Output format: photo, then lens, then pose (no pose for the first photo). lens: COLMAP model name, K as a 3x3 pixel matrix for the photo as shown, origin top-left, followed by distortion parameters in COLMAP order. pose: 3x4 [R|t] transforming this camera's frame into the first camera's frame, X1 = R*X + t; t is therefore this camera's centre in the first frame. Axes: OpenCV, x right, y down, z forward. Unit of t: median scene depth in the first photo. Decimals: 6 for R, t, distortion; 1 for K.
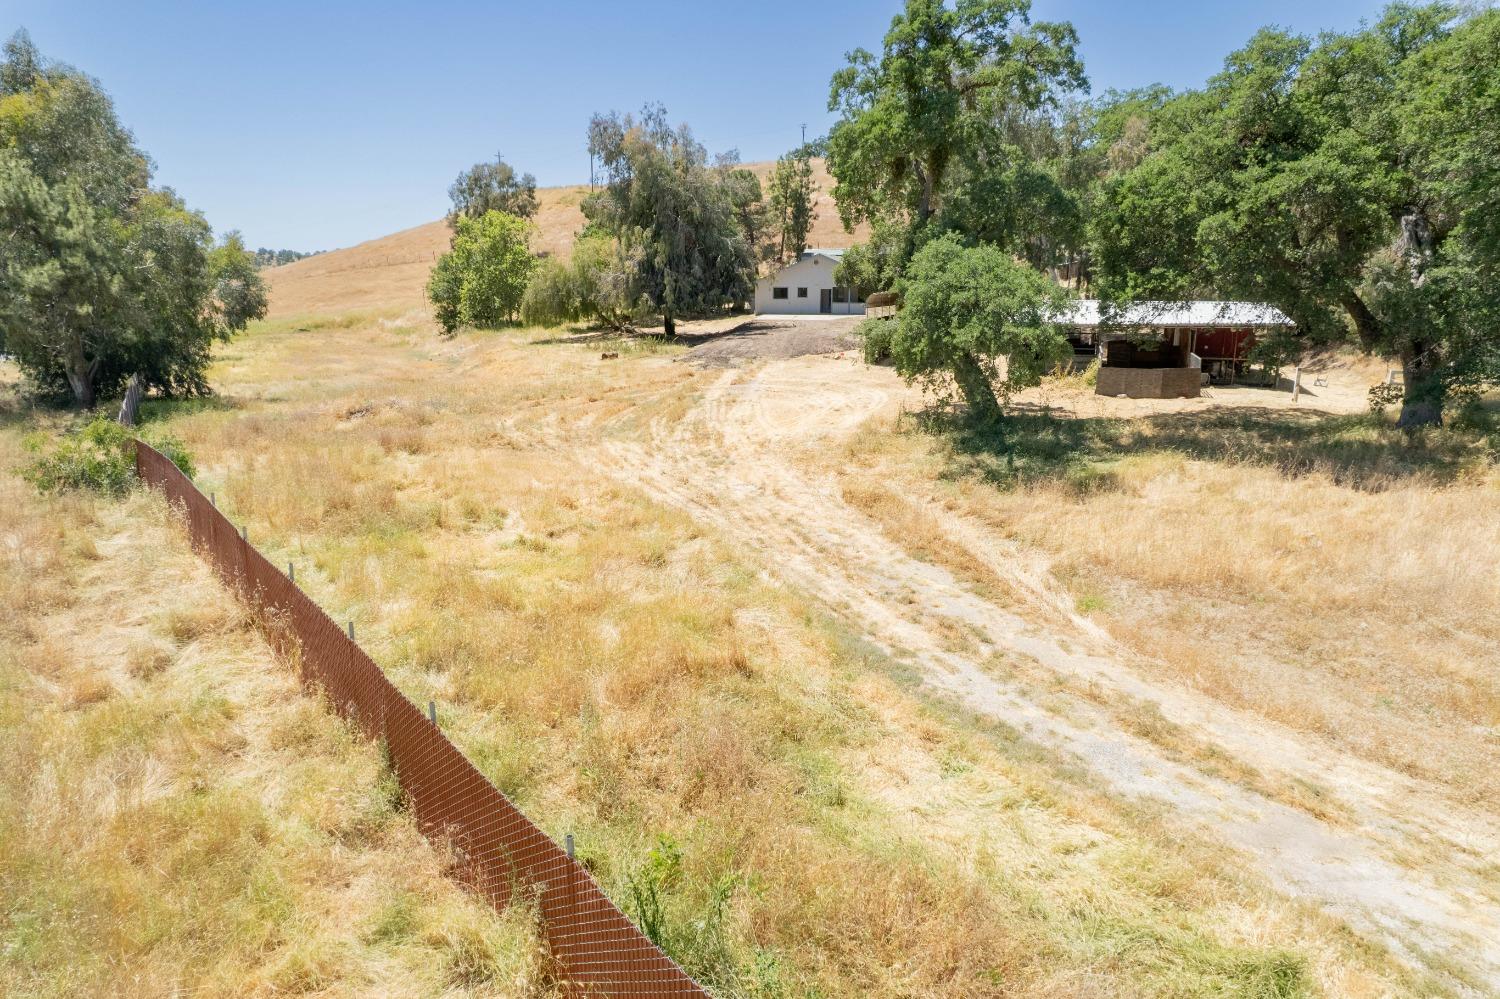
lens RADIAL K [[935.7, 0, 760.1], [0, 935.7, 514.8], [0, 0, 1]] dist [-0.007521, 0.008837]
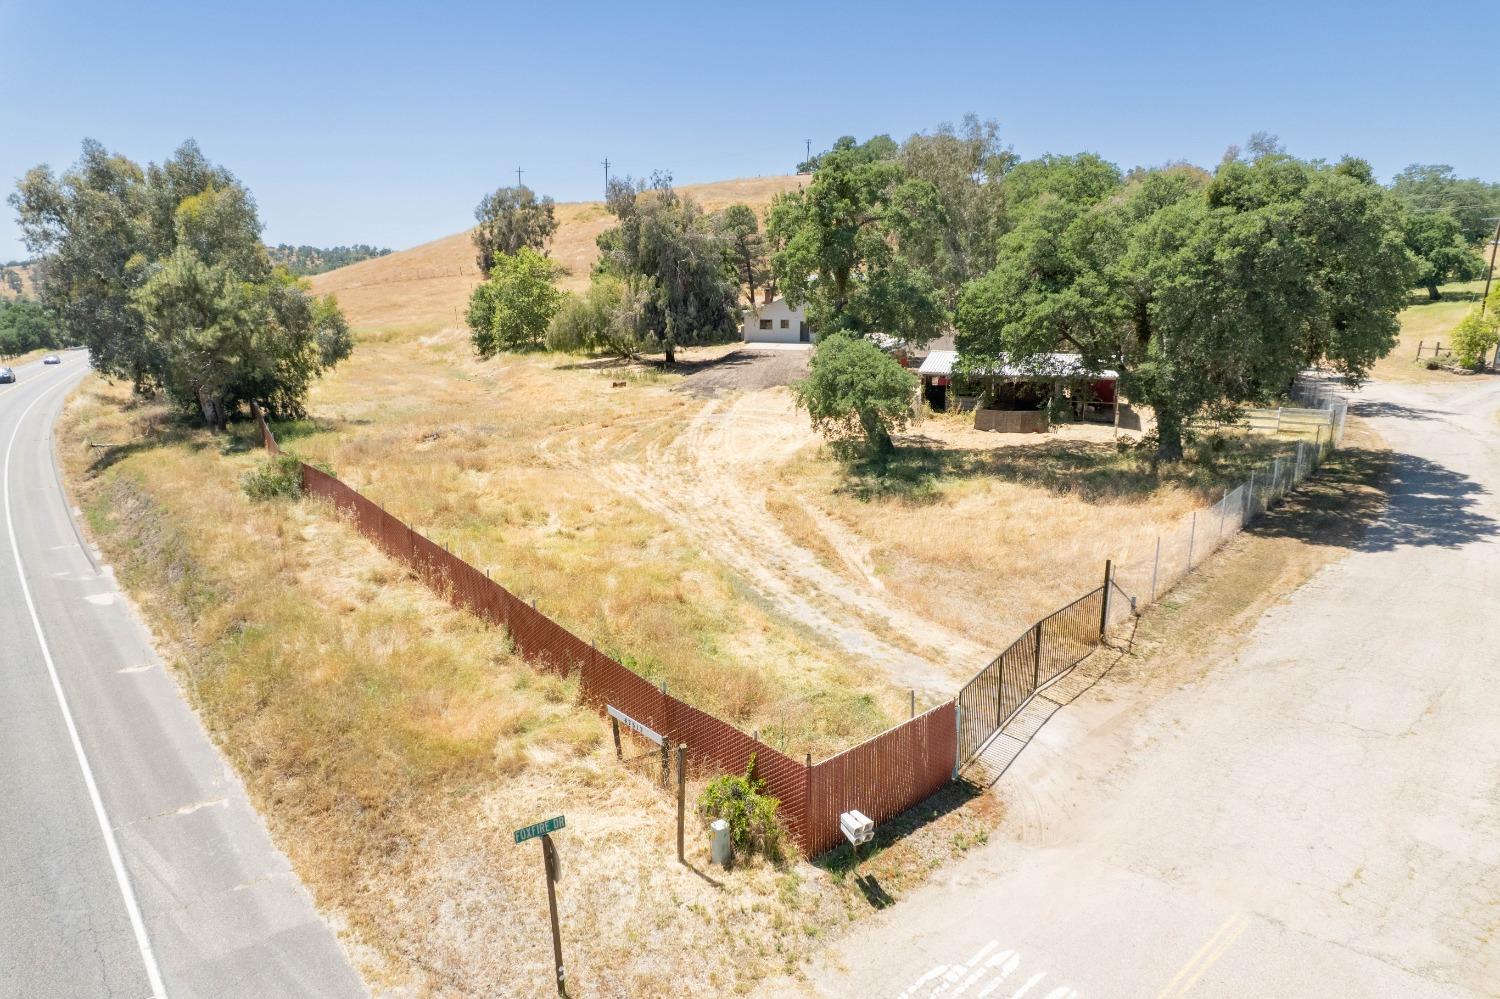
lens RADIAL K [[947.3, 0, 746.6], [0, 947.3, 486.4], [0, 0, 1]] dist [-0.002242, -0.004111]
pose [[0.999577, 0.008167, -0.027906, 0.085789], [-0.008887, 0.999628, -0.025780, -0.009233], [0.027685, 0.026018, 0.999278, -0.476898]]
